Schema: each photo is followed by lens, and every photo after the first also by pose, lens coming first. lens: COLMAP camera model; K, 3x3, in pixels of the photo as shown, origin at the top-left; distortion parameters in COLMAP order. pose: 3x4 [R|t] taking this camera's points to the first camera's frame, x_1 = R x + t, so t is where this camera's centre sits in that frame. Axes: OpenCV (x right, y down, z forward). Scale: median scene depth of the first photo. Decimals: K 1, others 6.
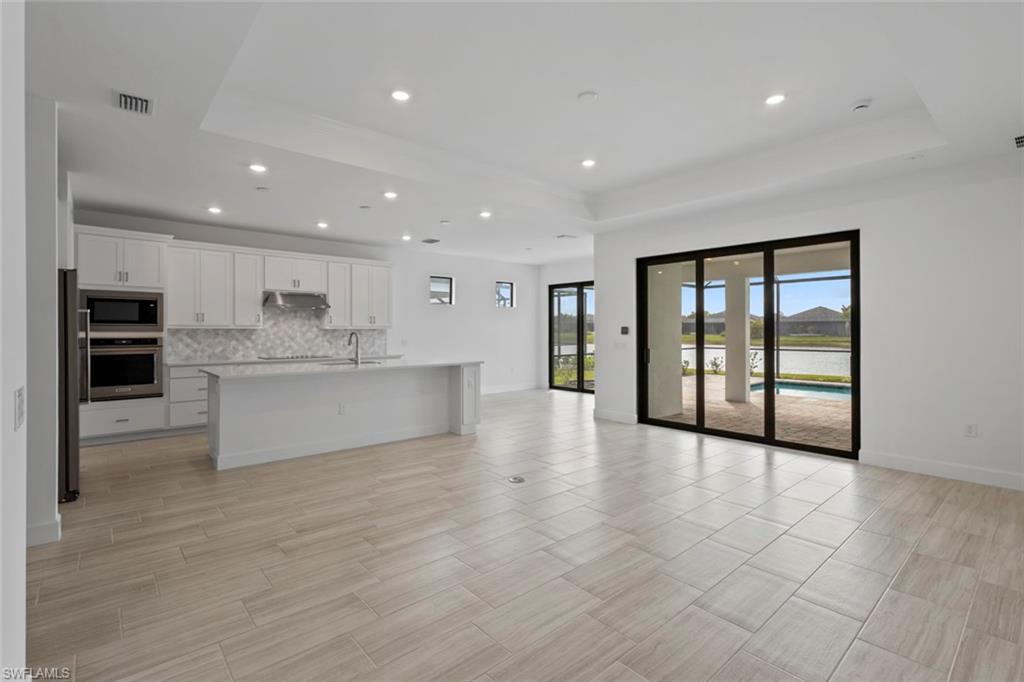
lens RADIAL K [[472.5, 0, 512.8], [0, 472.5, 335.6], [0, 0, 1]] dist [0.005381, 0.000302]
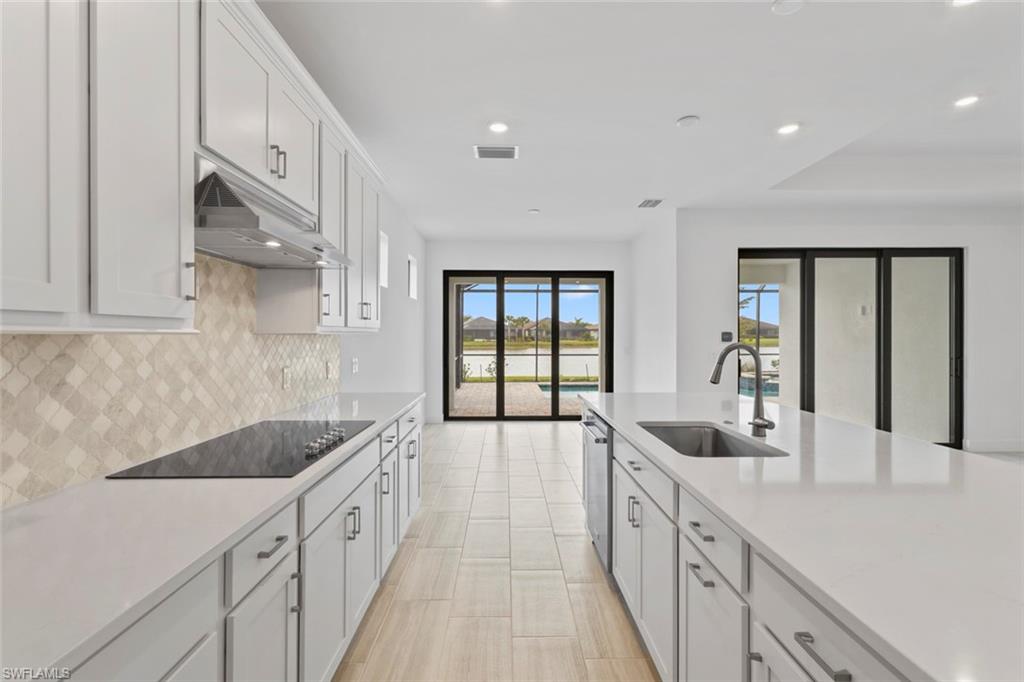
lens RADIAL K [[472.5, 0, 514.0], [0, 472.5, 340.0], [0, 0, 1]] dist [0.005381, 0.000302]
pose [[0.643143, -0.007516, 0.765709, -0.574019], [0.010391, 0.999945, 0.001087, -0.009897], [-0.765675, 0.007258, 0.643186, 0.730550]]
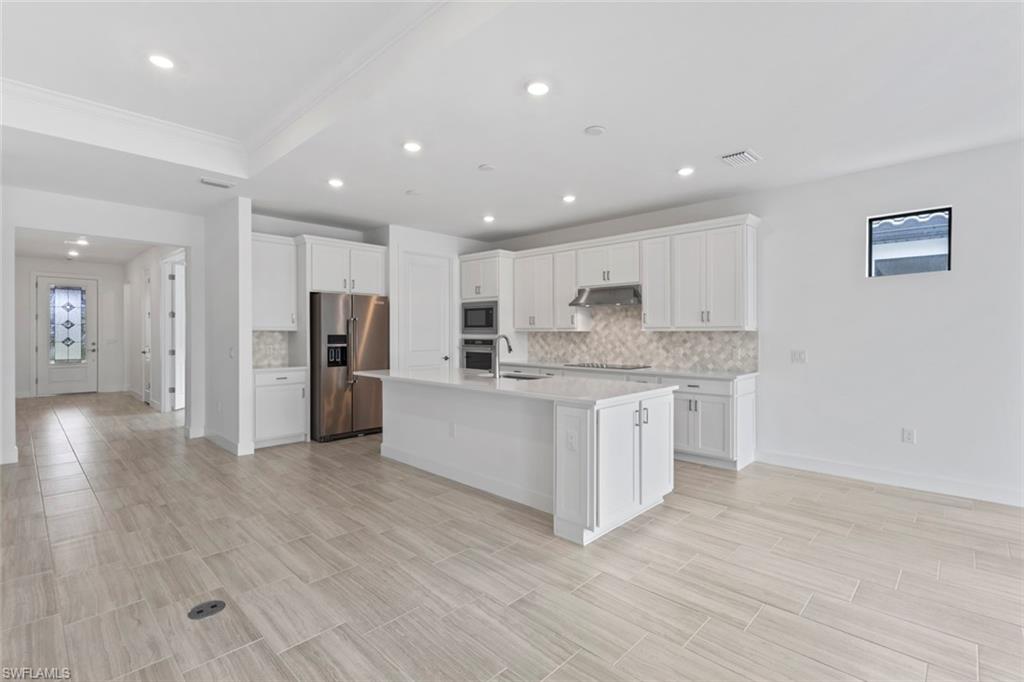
lens RADIAL K [[472.5, 0, 513.1], [0, 472.5, 338.4], [0, 0, 1]] dist [0.005381, 0.000302]
pose [[0.088610, 0.009136, -0.996024, 0.339495], [-0.012823, 0.999886, 0.008030, -0.006211], [0.995984, 0.012060, 0.088717, 0.766705]]
